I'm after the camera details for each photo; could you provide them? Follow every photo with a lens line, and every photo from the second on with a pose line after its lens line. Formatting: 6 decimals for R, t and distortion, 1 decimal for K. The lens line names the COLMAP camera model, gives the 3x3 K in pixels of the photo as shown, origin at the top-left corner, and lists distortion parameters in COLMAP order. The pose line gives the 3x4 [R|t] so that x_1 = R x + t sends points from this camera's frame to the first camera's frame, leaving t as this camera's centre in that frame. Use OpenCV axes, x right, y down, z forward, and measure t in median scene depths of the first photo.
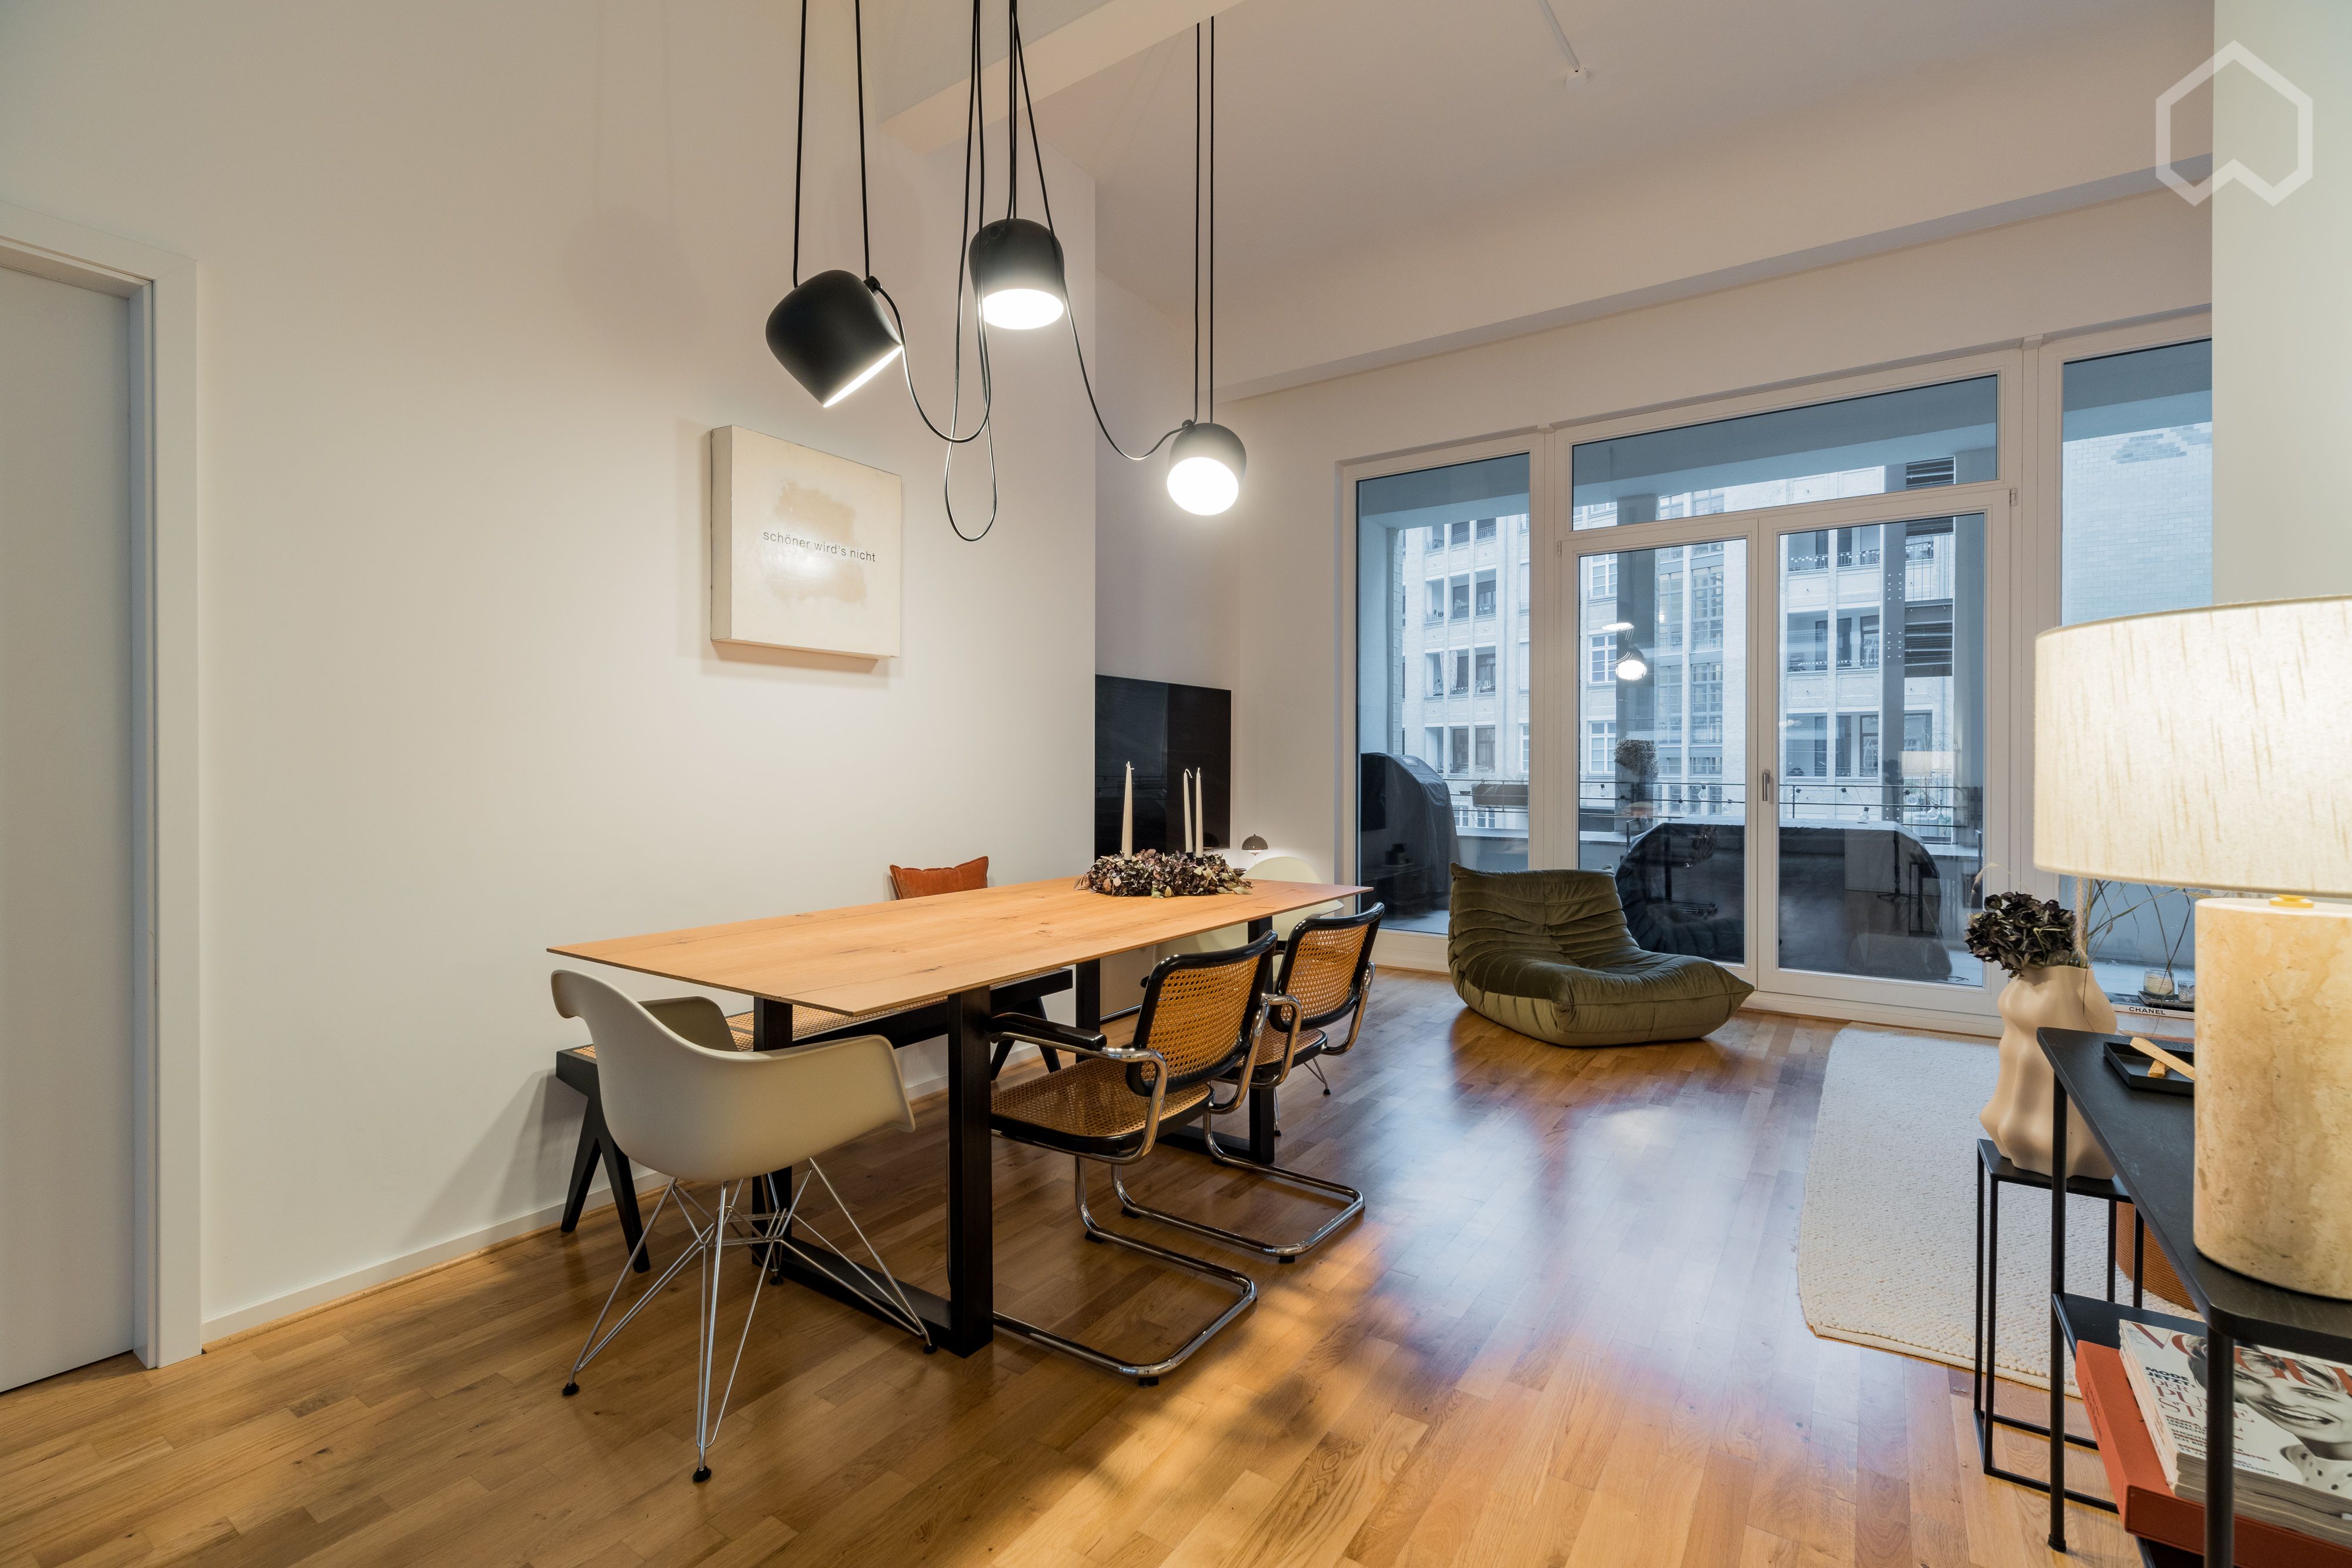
lens RADIAL K [[1023.9, 0, 1177.0], [0, 1023.9, 771.0], [0, 0, 1]] dist [-0.003501, -0.000014]
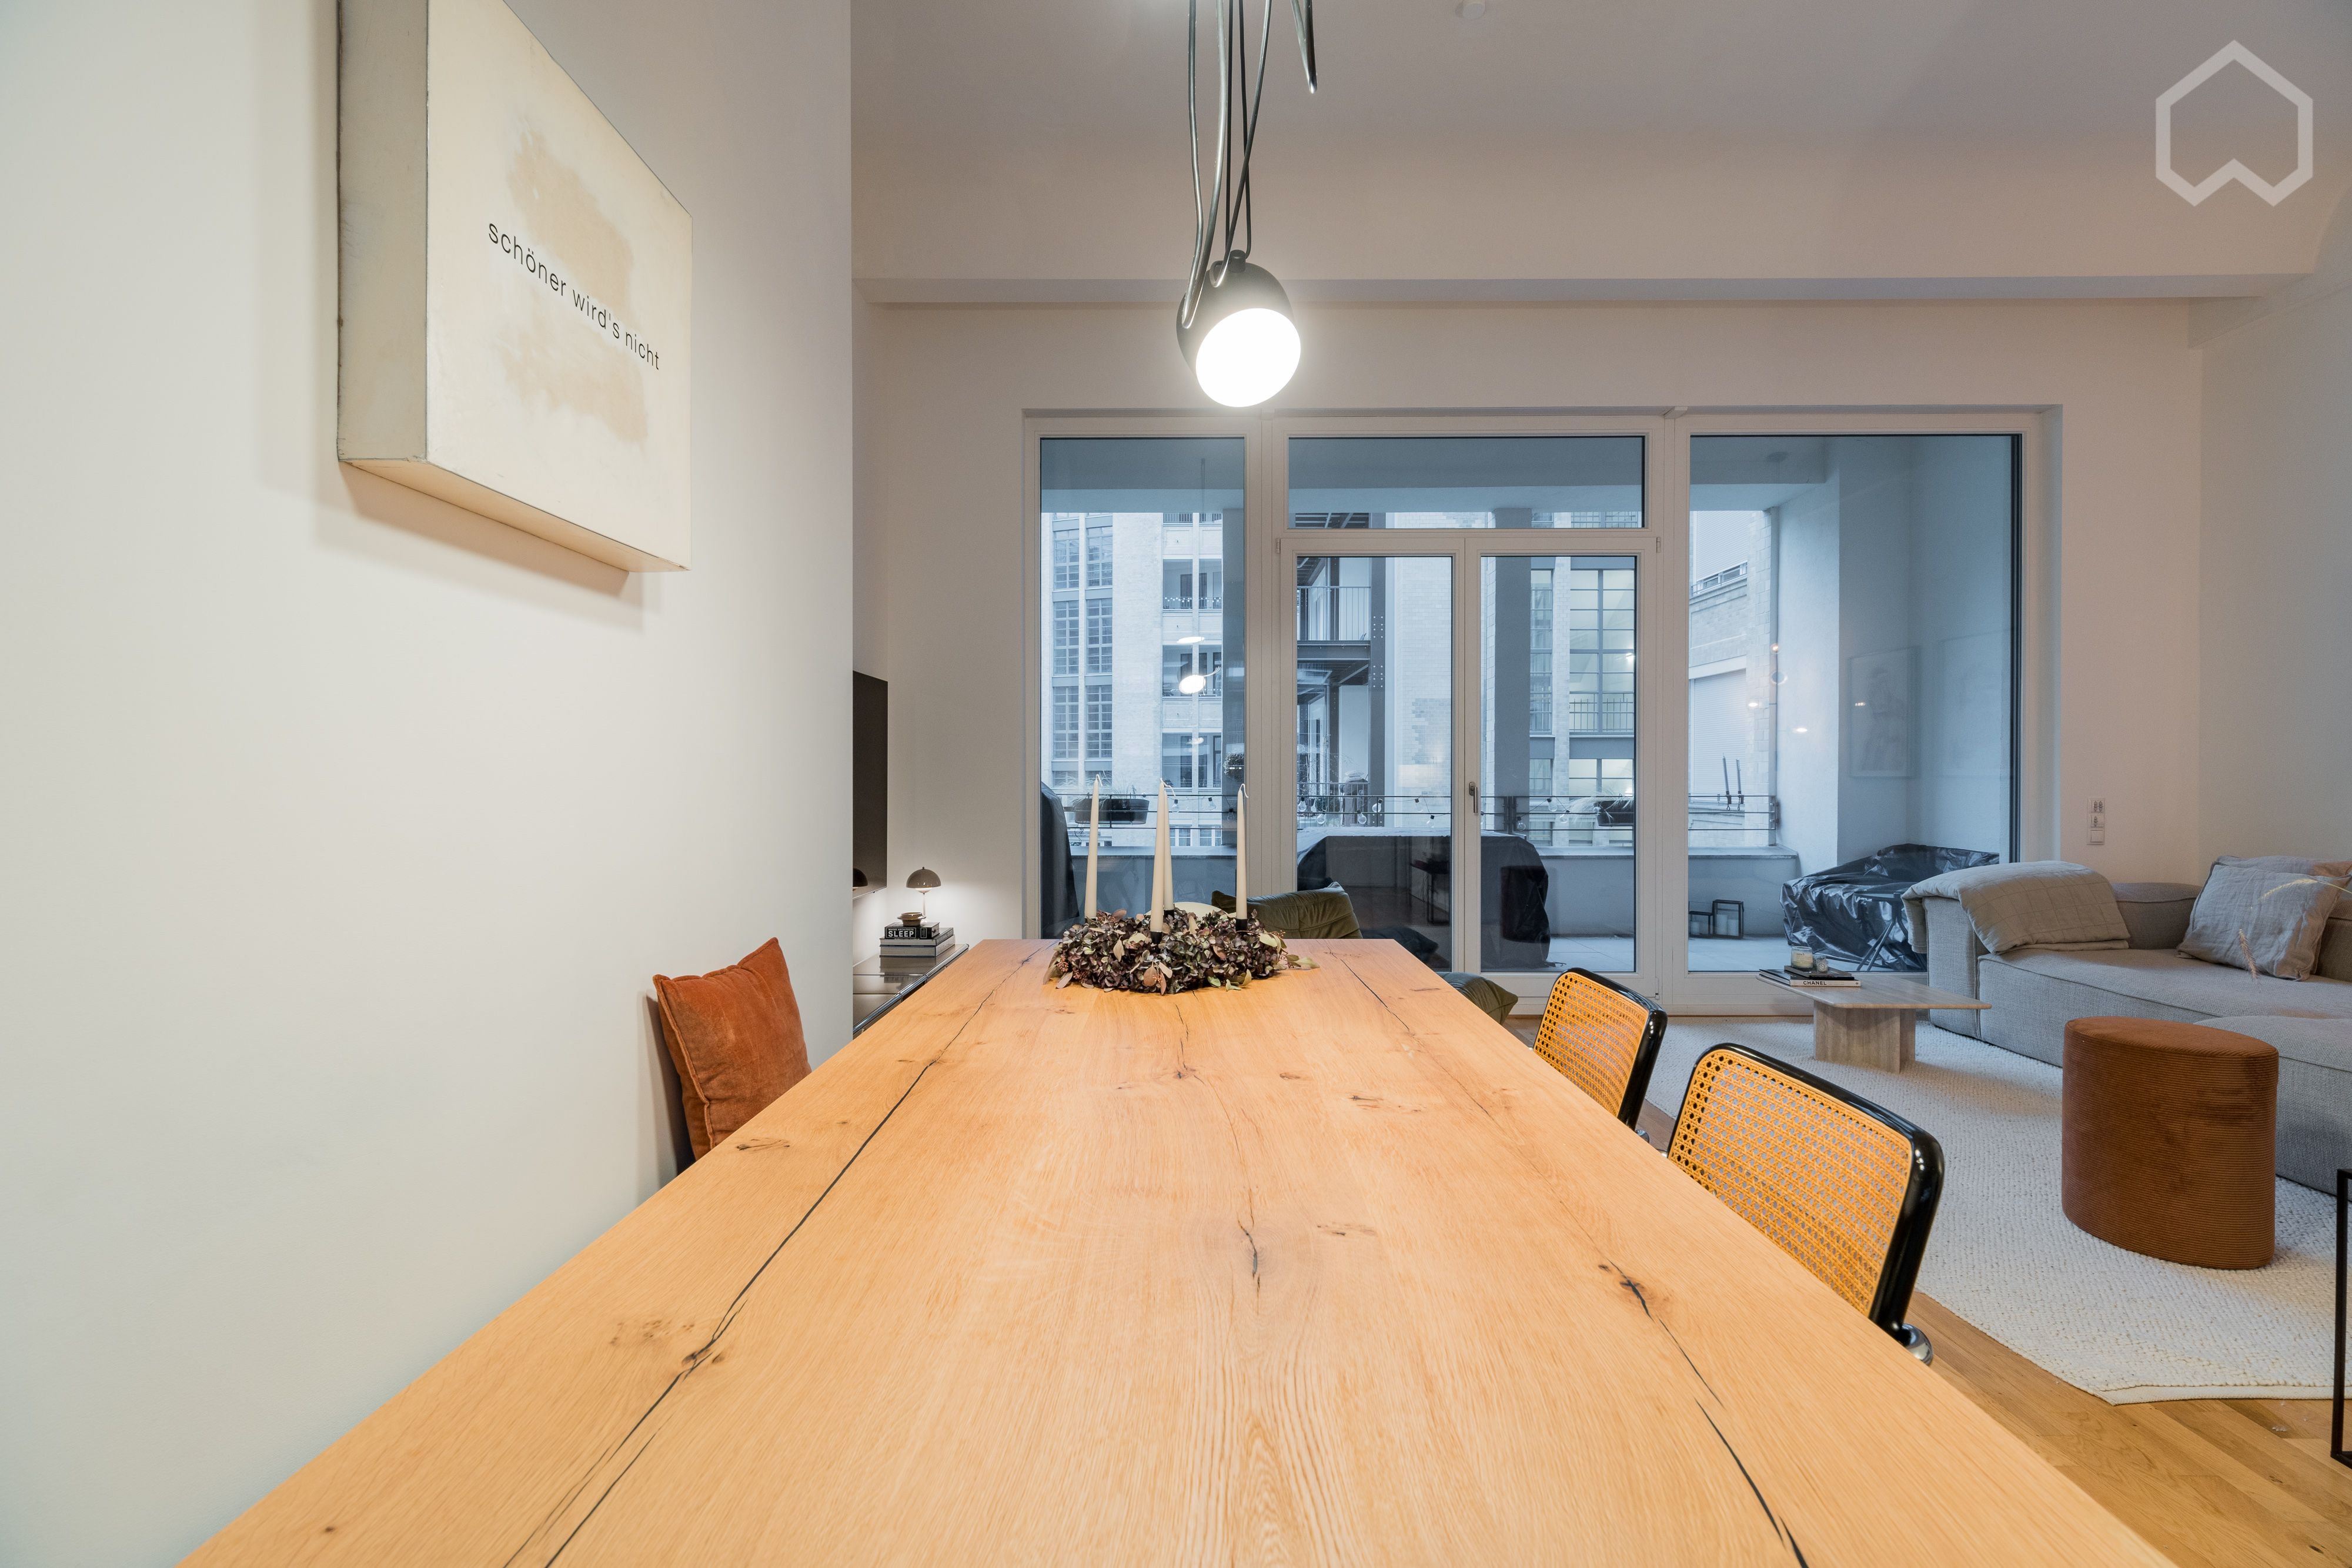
lens RADIAL K [[1024.0, 0, 1176.0], [0, 1024.0, 784.0], [0, 0, 1]] dist [-0.001489, -0.000018]
pose [[0.832221, -0.005026, 0.554421, -0.304759], [0.004894, 0.999987, 0.001719, -0.003250], [-0.554422, 0.001283, 0.832235, 0.377415]]
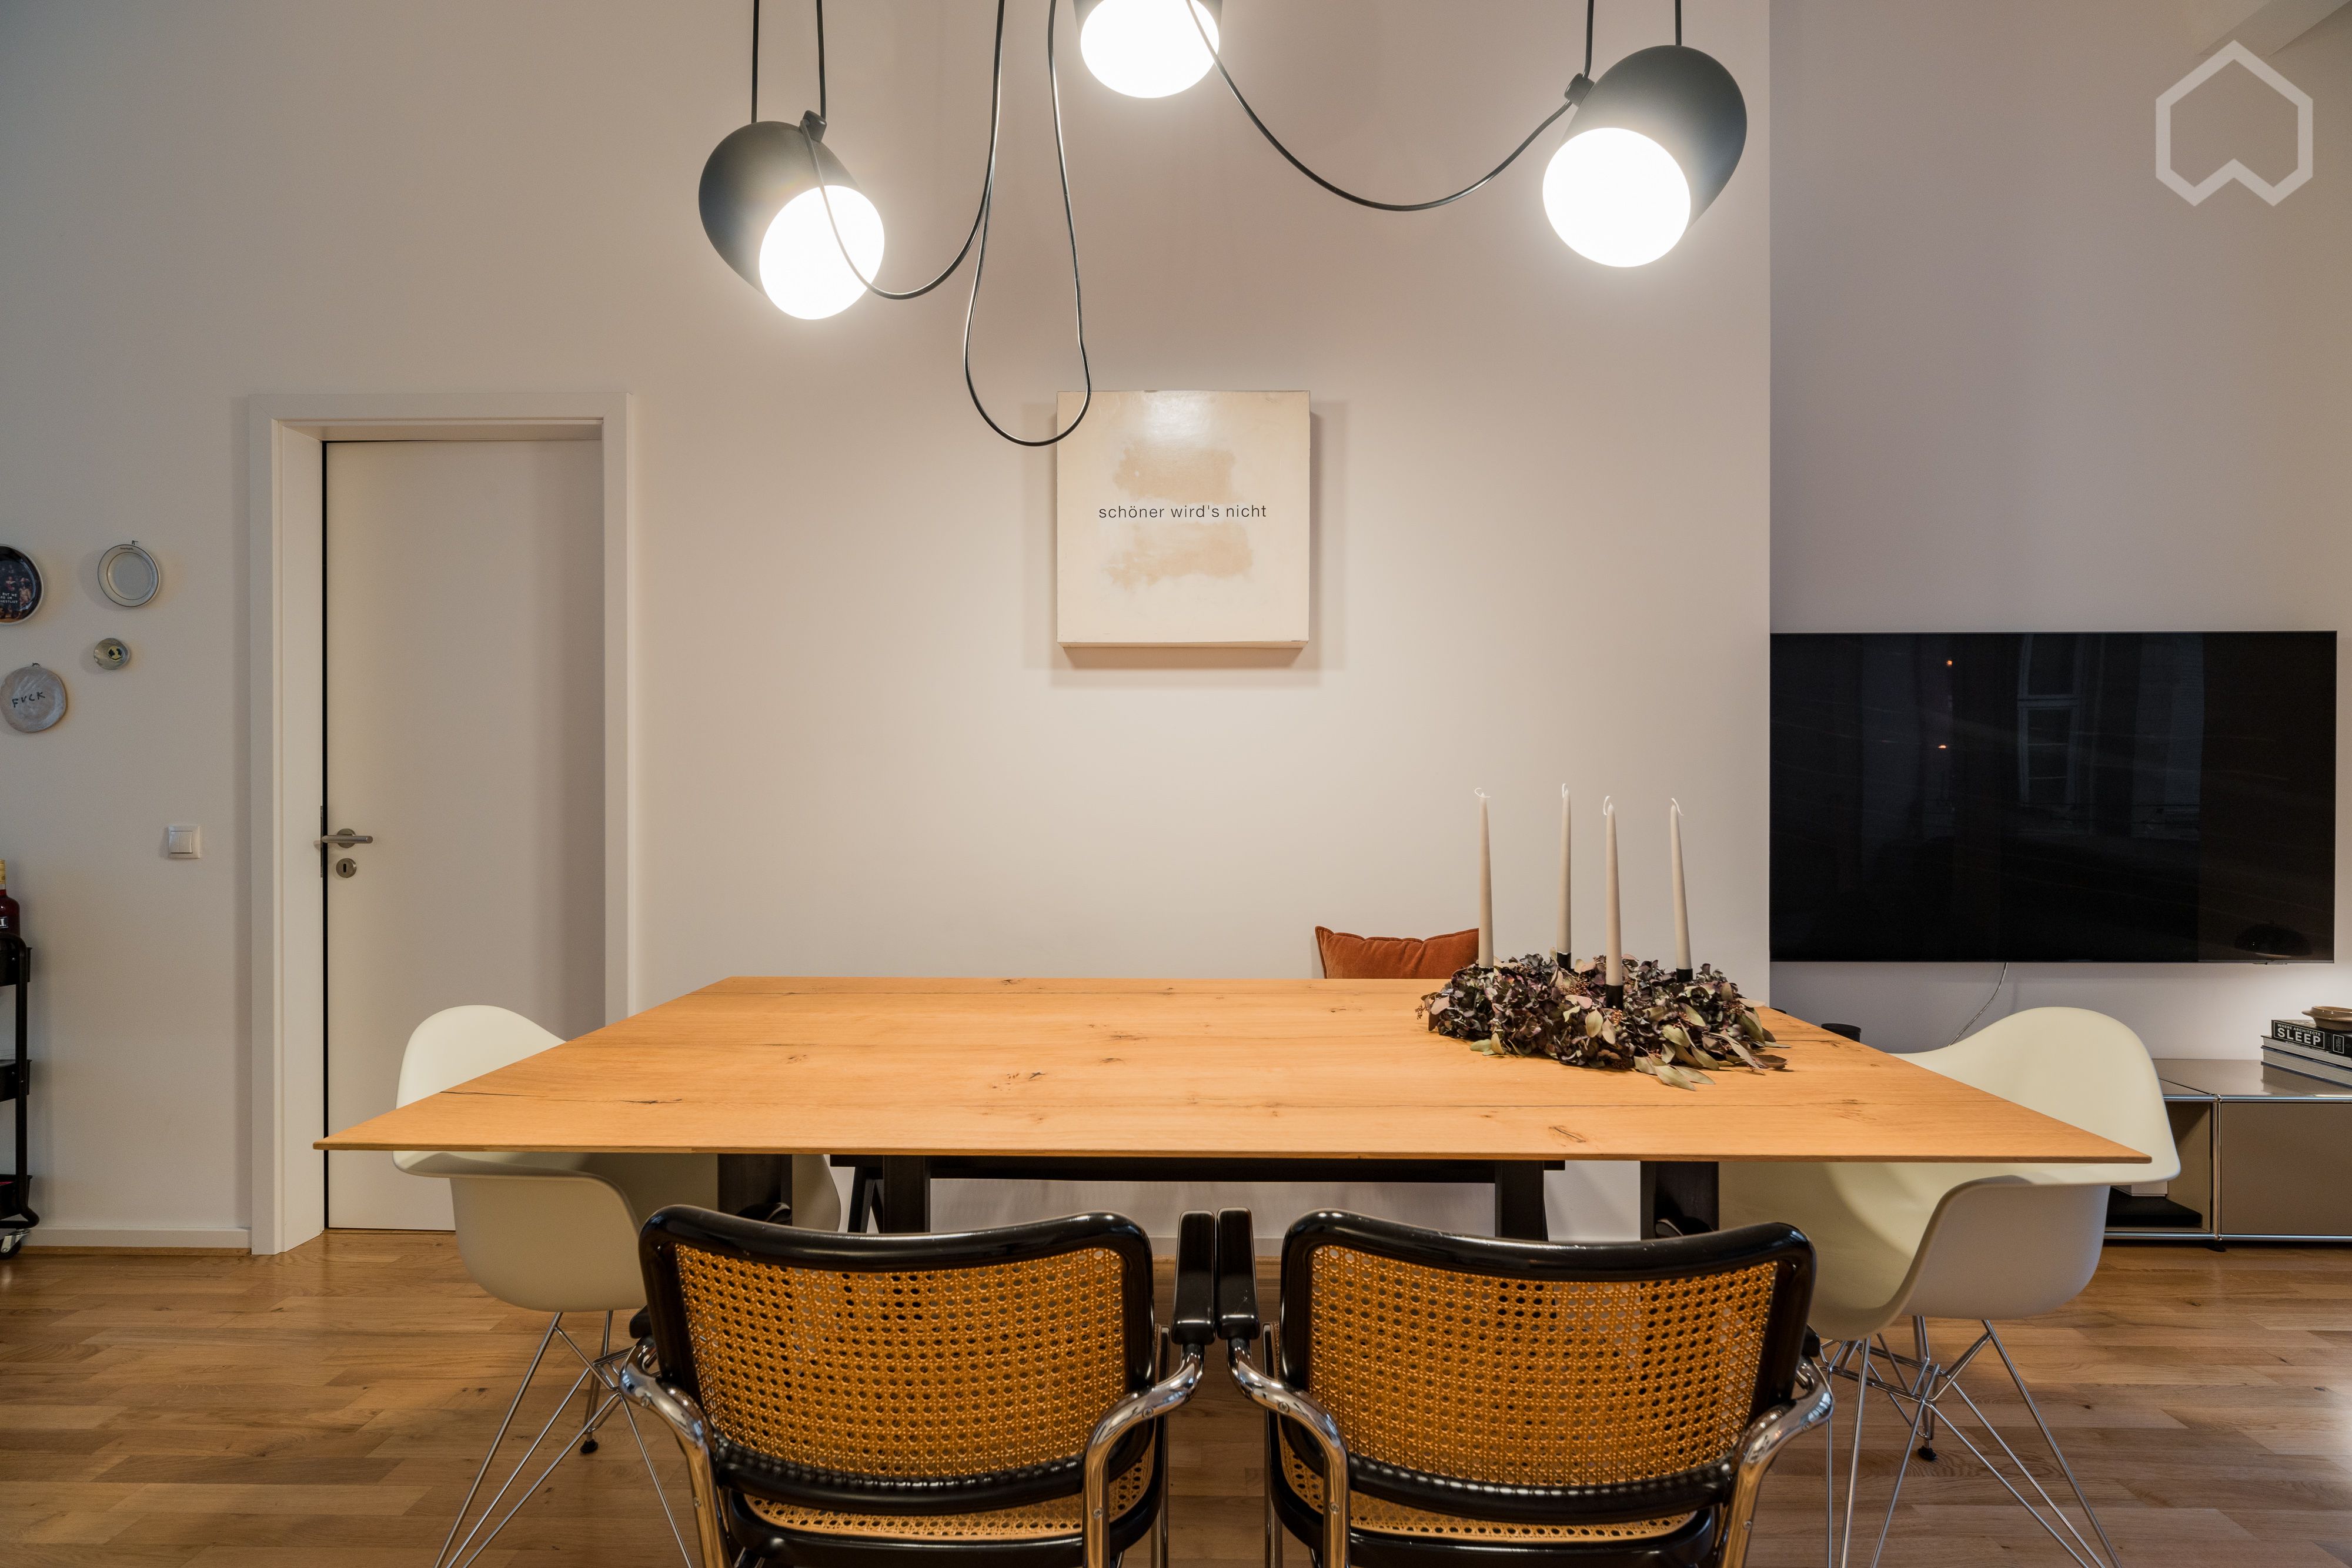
lens RADIAL K [[1024.0, 0, 1176.0], [0, 1024.0, 784.0], [0, 0, 1]] dist [-0.001489, -0.000018]
pose [[0.545606, -0.004006, -0.838032, 0.246043], [-0.003641, 0.999968, -0.007150, -0.003704], [0.838034, 0.006952, 0.545574, 0.453688]]
